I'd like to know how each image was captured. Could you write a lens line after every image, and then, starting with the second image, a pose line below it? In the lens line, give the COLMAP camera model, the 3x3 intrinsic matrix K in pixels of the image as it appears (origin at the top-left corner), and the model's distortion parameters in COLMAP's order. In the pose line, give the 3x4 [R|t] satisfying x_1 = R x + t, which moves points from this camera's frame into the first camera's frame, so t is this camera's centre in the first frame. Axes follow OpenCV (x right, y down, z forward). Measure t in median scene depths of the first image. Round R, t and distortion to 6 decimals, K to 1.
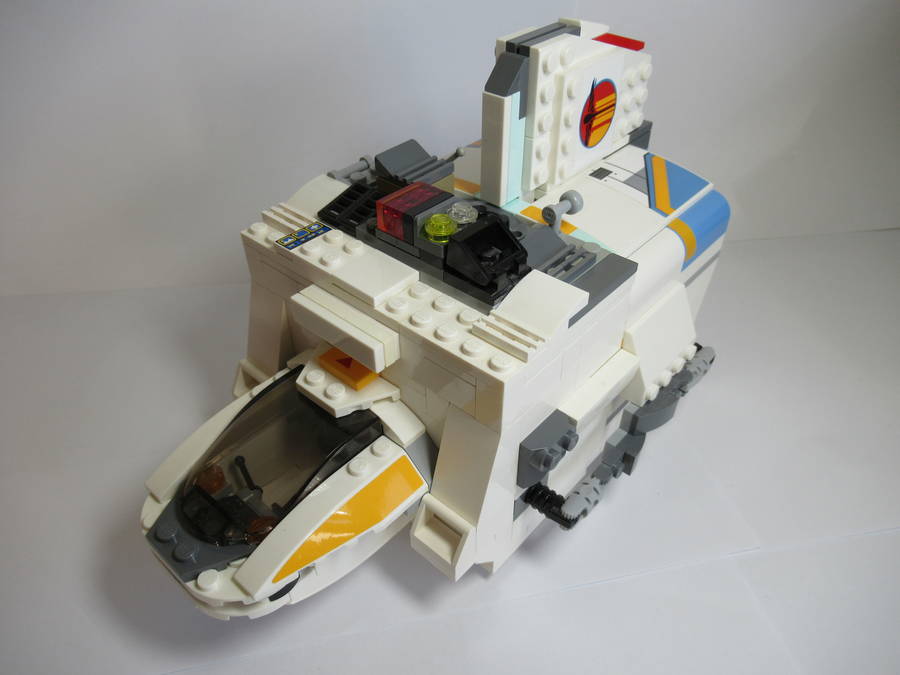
lens RADIAL K [[674.0, 0, 450.6], [0, 674.0, 336.7], [0, 0, 1]] dist [0.002210, -0.000133]
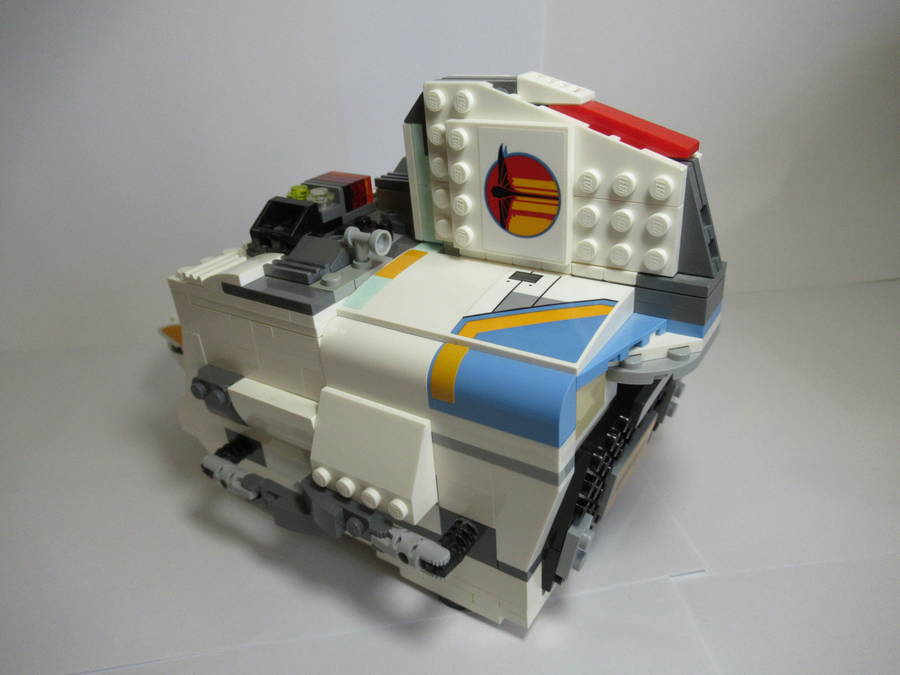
lens RADIAL K [[674.0, 0, 450.3], [0, 674.0, 338.1], [0, 0, 1]] dist [0.002210, -0.000133]
pose [[0.145211, 0.466262, -0.872647, 0.960327], [-0.564185, 0.763569, 0.314099, -0.405071], [0.812779, 0.446723, 0.373937, 0.724418]]
